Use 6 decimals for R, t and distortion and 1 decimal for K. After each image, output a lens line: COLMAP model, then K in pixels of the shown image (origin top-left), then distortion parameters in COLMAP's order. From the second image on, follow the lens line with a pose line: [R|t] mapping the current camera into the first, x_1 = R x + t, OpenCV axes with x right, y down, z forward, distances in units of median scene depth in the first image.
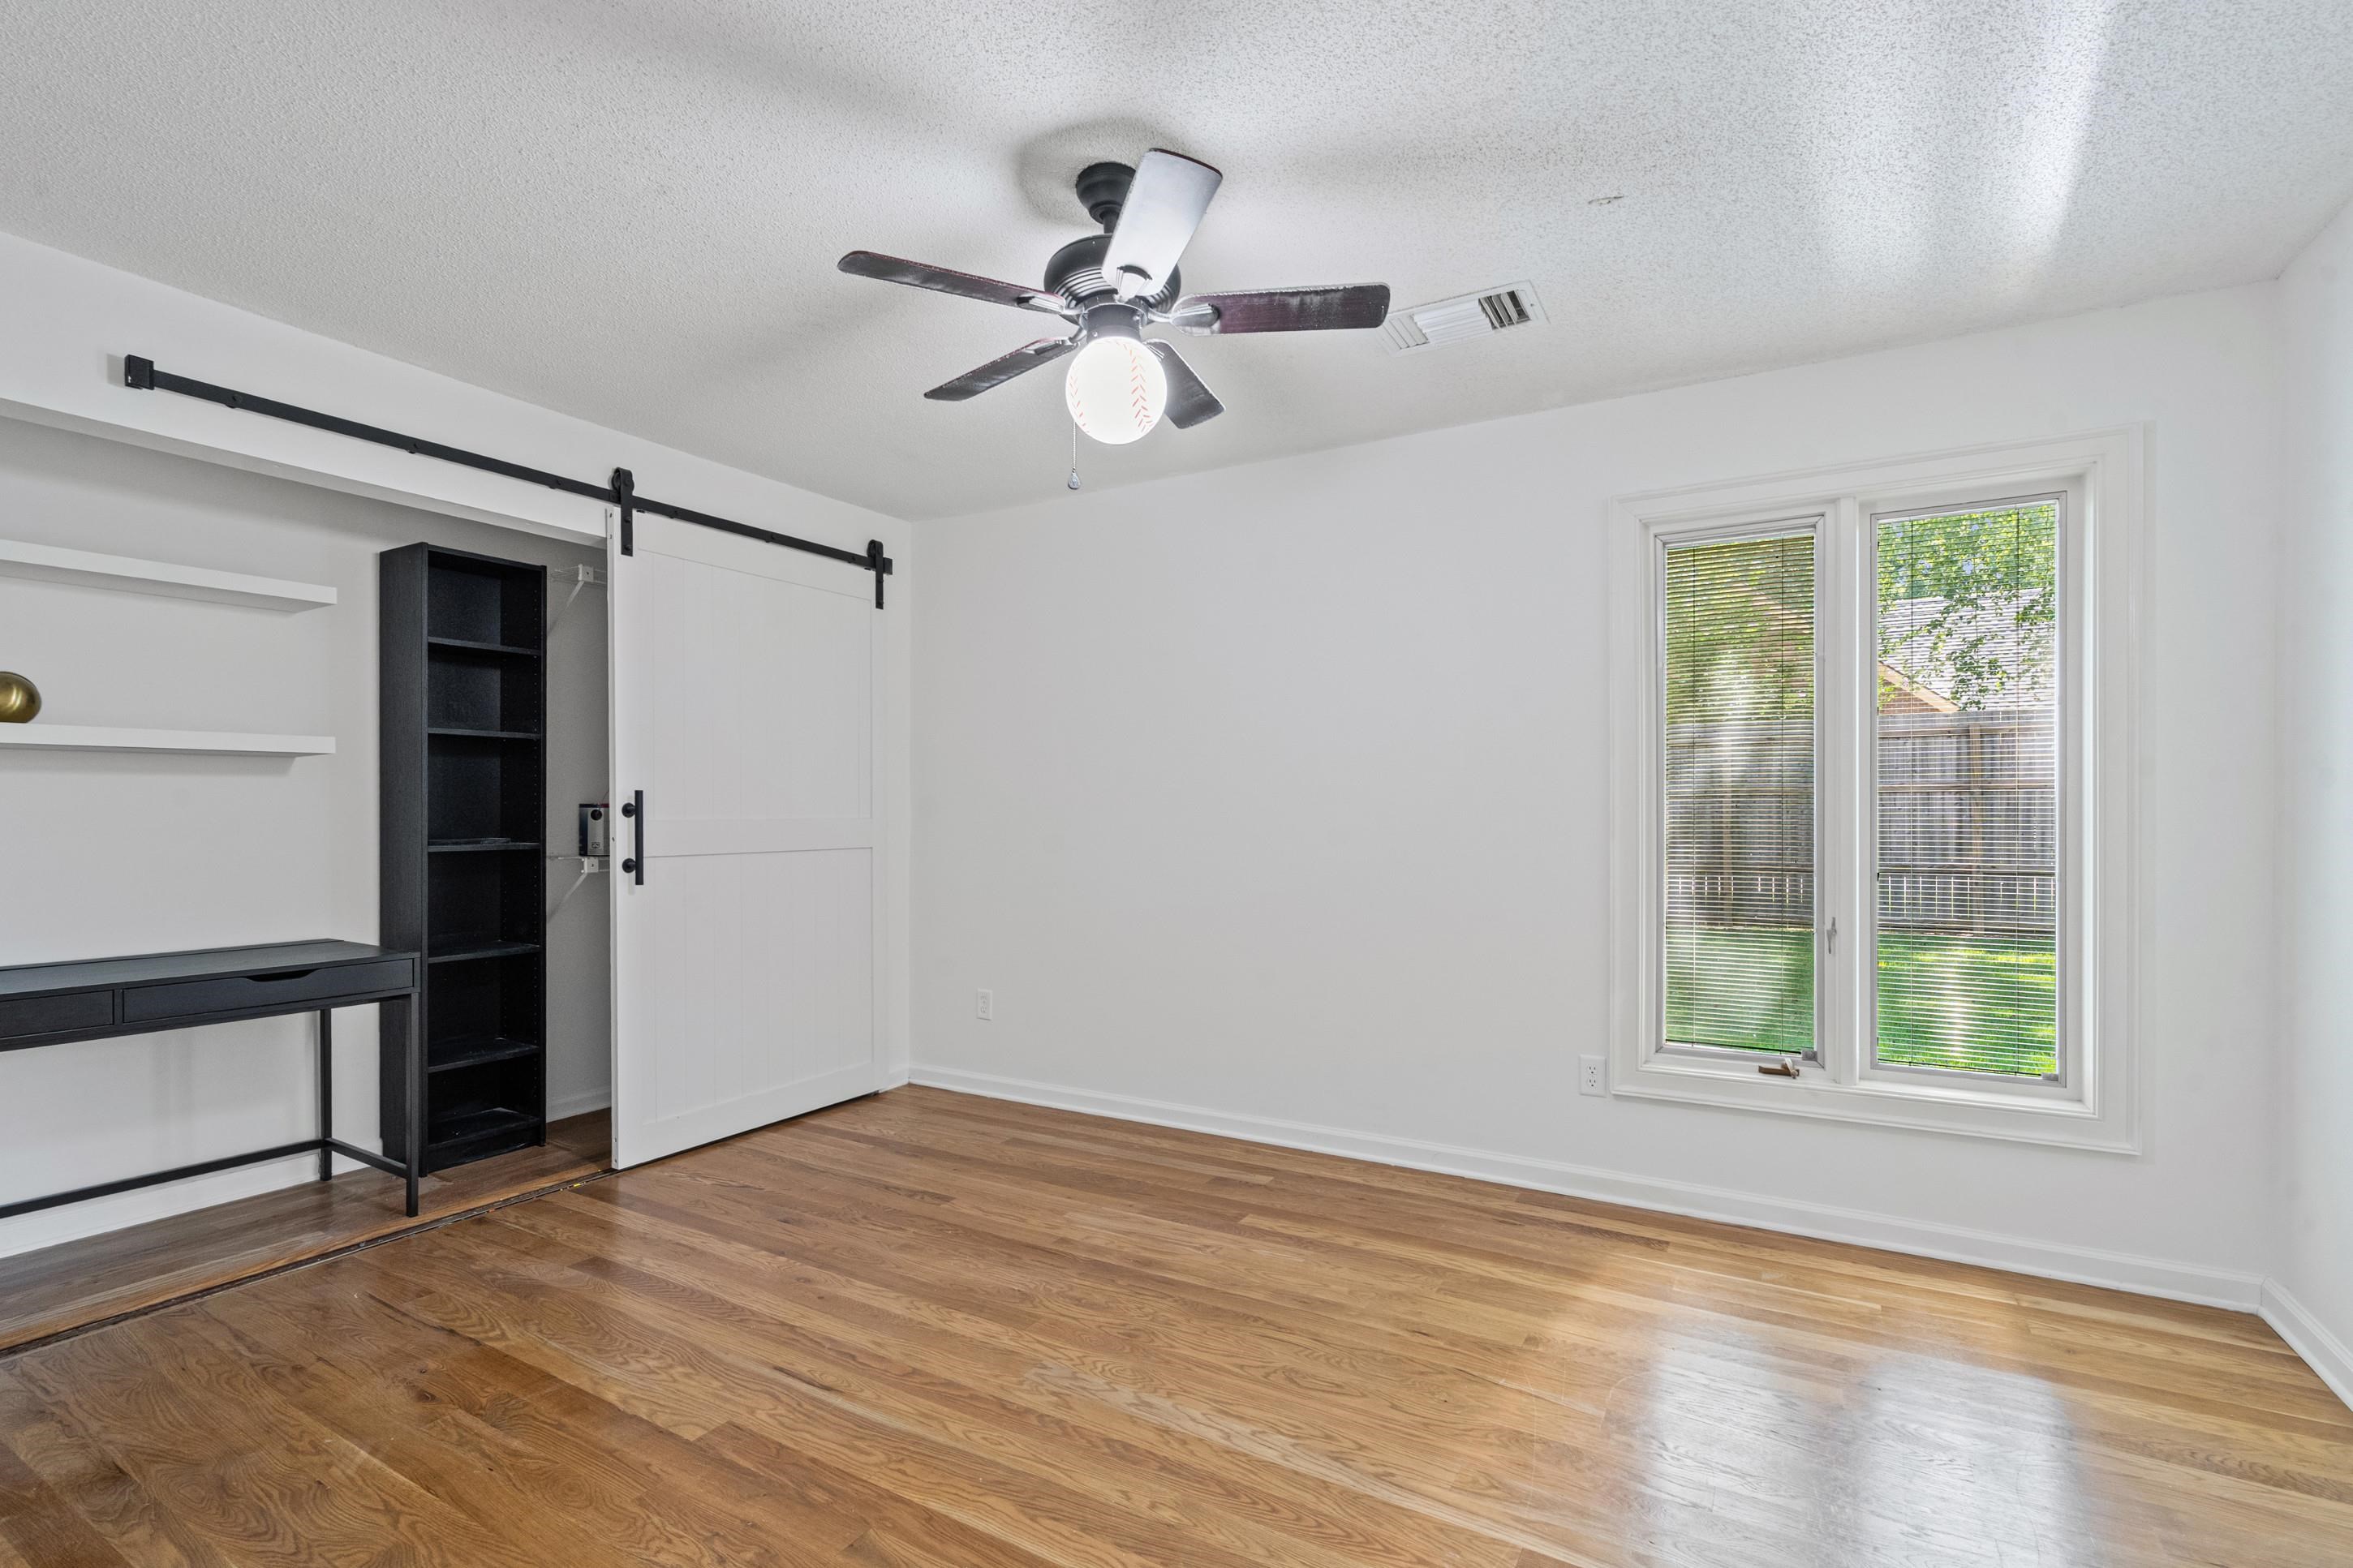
lens RADIAL K [[1076.5, 0, 1150.6], [0, 1076.5, 786.5], [0, 0, 1]] dist [-0.001130, 0.000490]
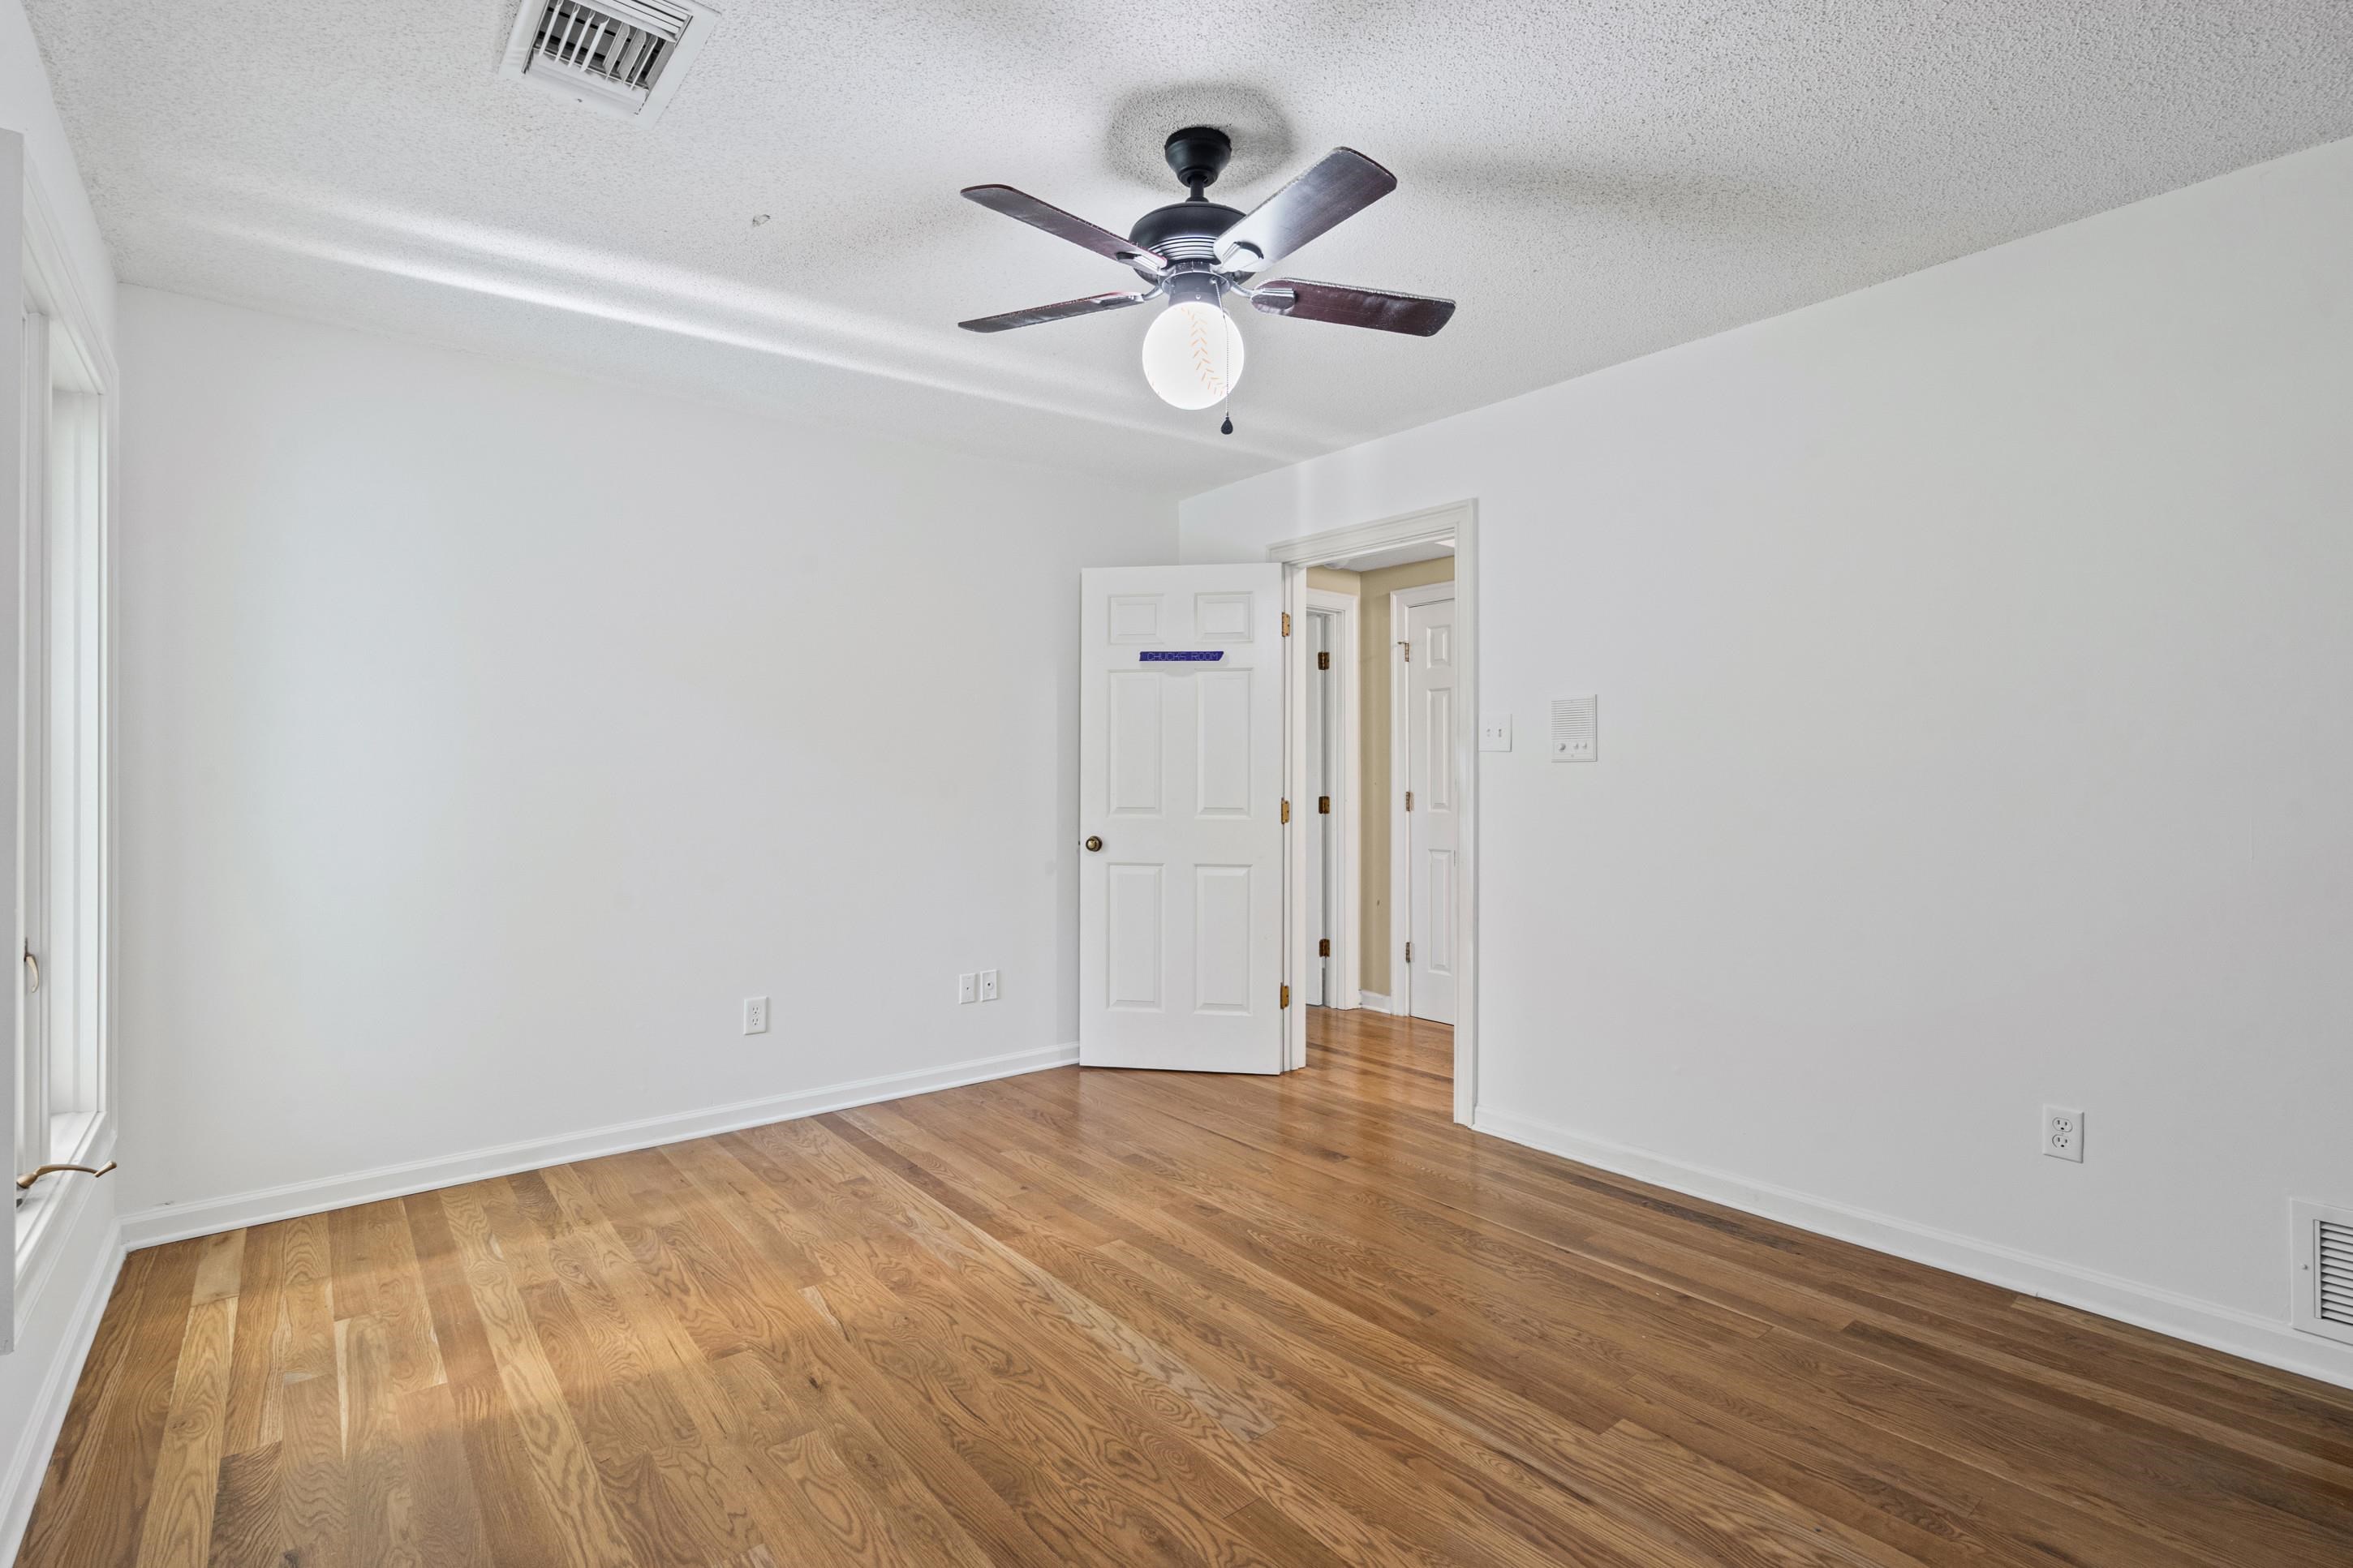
lens RADIAL K [[1076.5, 0, 1150.6], [0, 1076.5, 786.5], [0, 0, 1]] dist [-0.001130, 0.000490]
pose [[-0.931584, -0.002781, 0.363515, -0.356577], [-0.008214, 0.999876, -0.013399, 0.043739], [-0.363433, -0.015468, -0.931492, 1.955502]]
